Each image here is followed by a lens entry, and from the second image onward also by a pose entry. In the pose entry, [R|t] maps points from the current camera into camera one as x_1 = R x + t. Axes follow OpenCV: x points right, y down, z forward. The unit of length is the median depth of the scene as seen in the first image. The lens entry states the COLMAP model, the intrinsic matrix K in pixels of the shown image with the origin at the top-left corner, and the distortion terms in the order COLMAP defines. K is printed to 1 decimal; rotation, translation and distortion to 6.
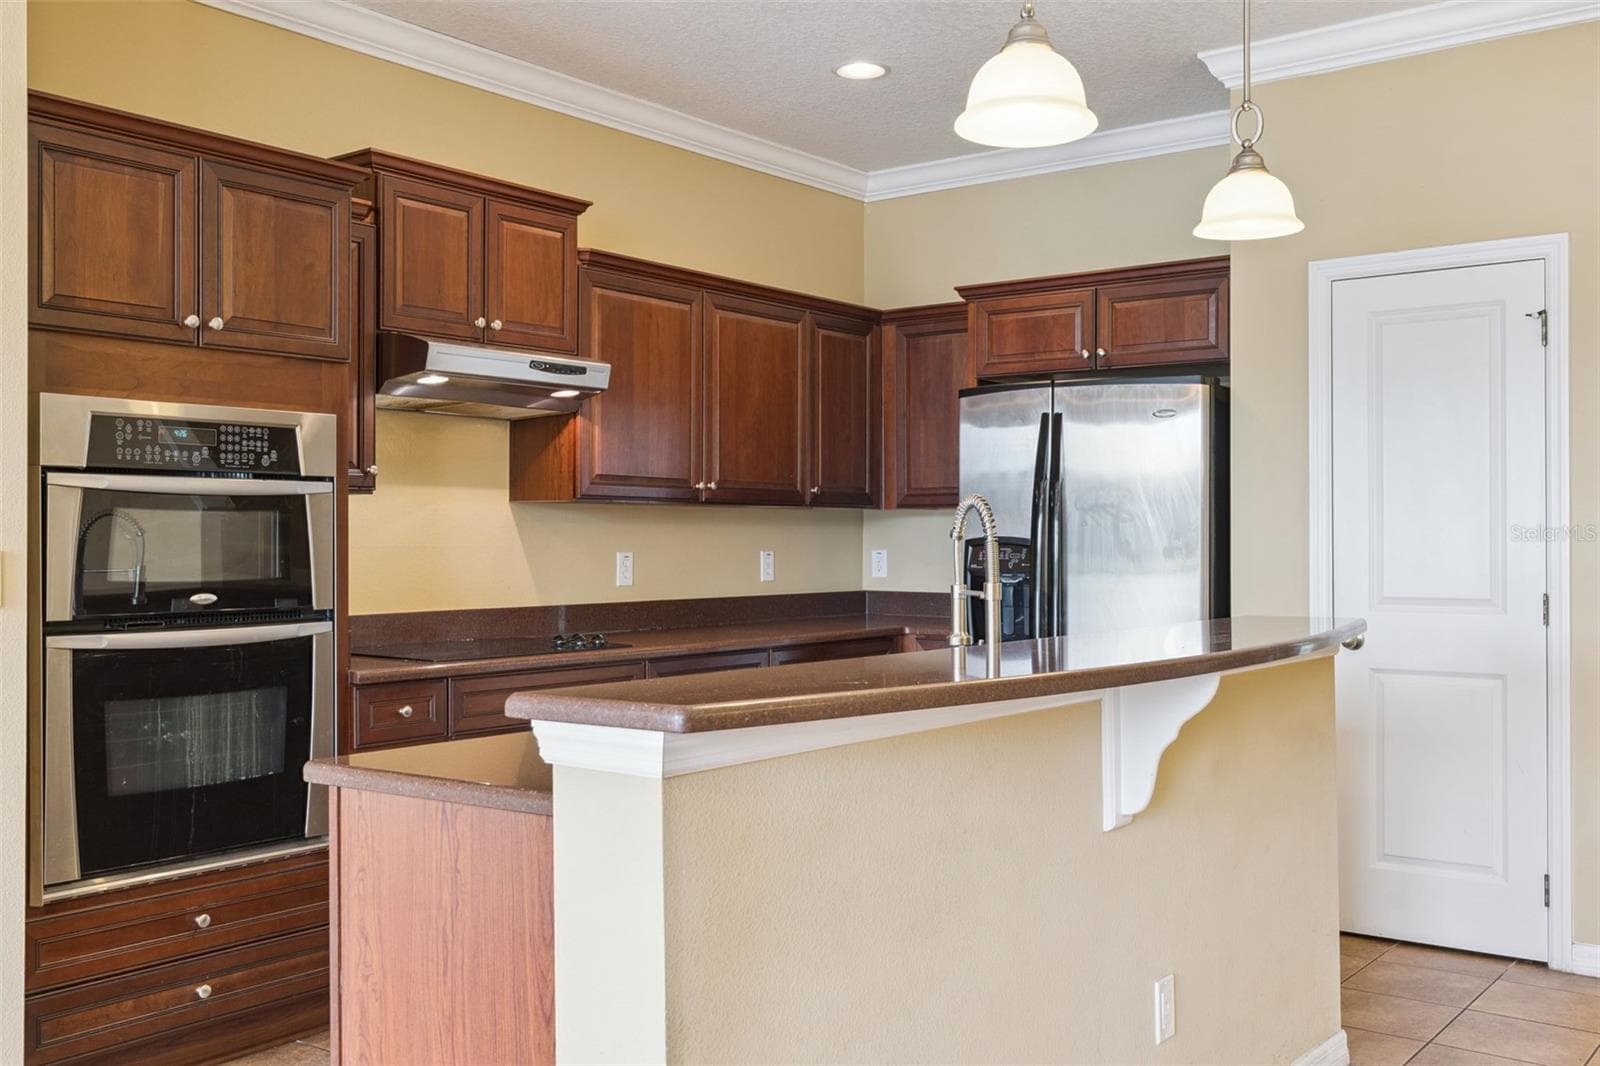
lens RADIAL K [[1520.2, 0, 809.3], [0, 1520.2, 535.9], [0, 0, 1]] dist [0.012552, 0.000000]
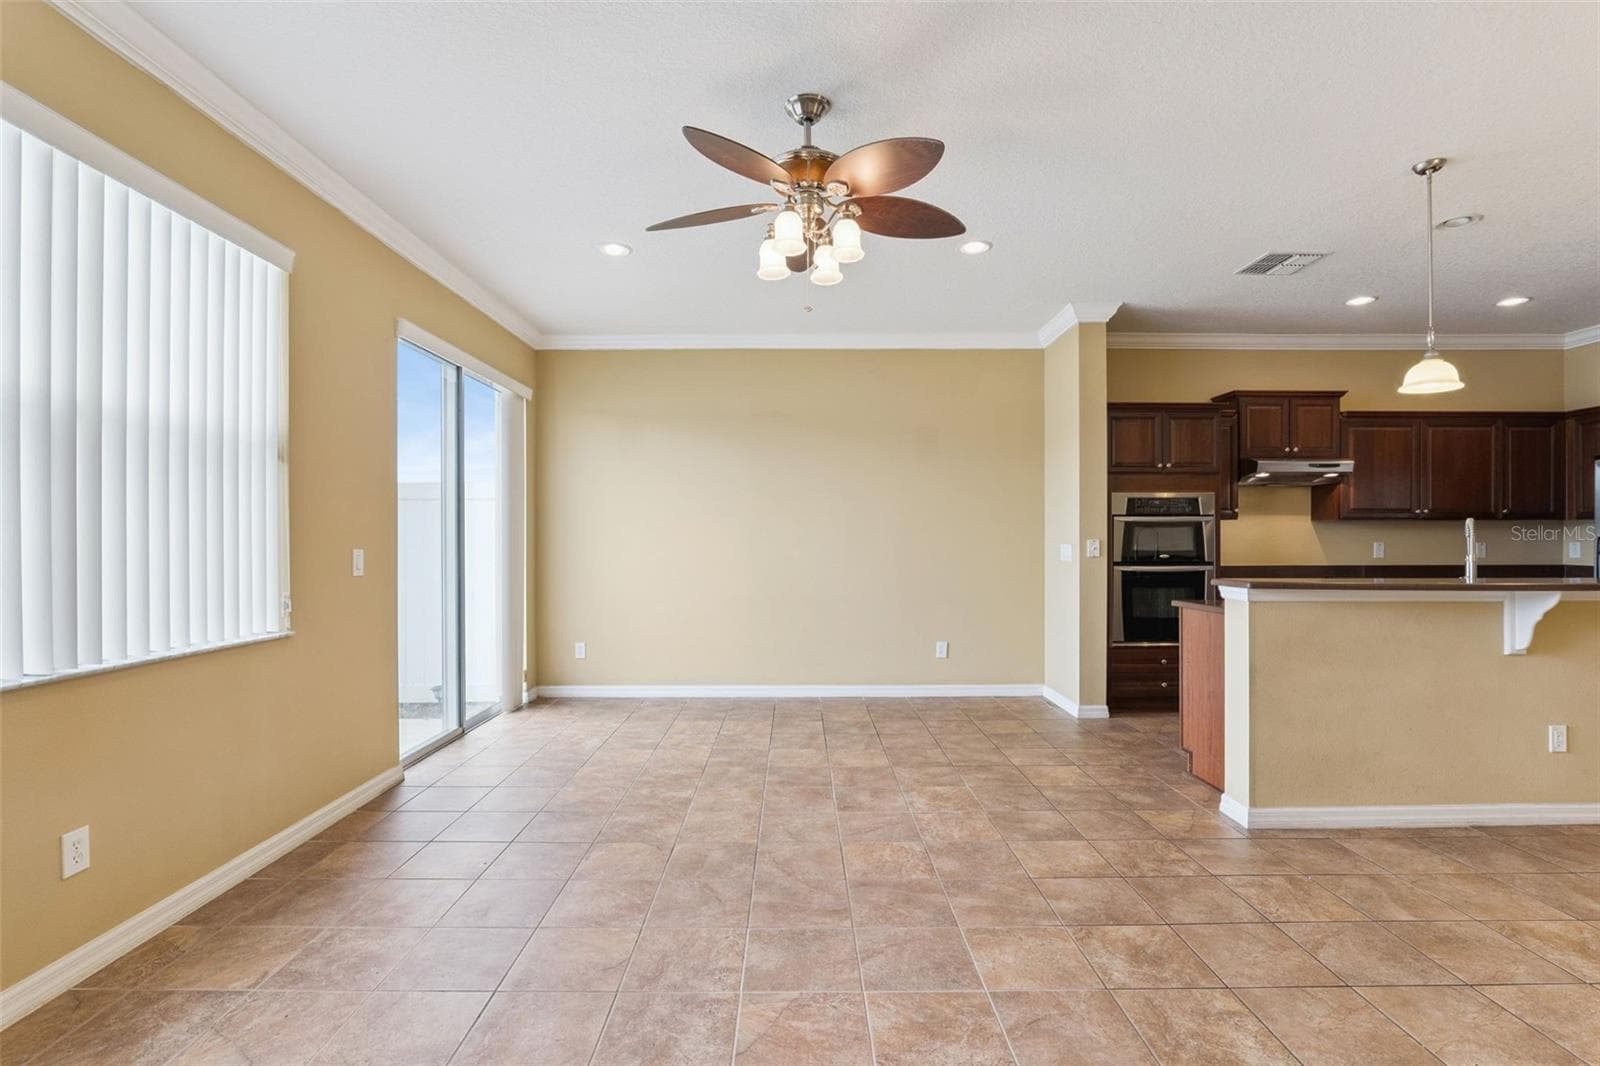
lens RADIAL K [[747.1, 0, 793.0], [0, 747.1, 540.2], [0, 0, 1]] dist [-0.023691, 0.006898]
pose [[0.604041, 0.003036, -0.796947, 0.289828], [0.002929, 0.999978, 0.006030, -0.001762], [0.796948, -0.005977, 0.604019, -0.420206]]
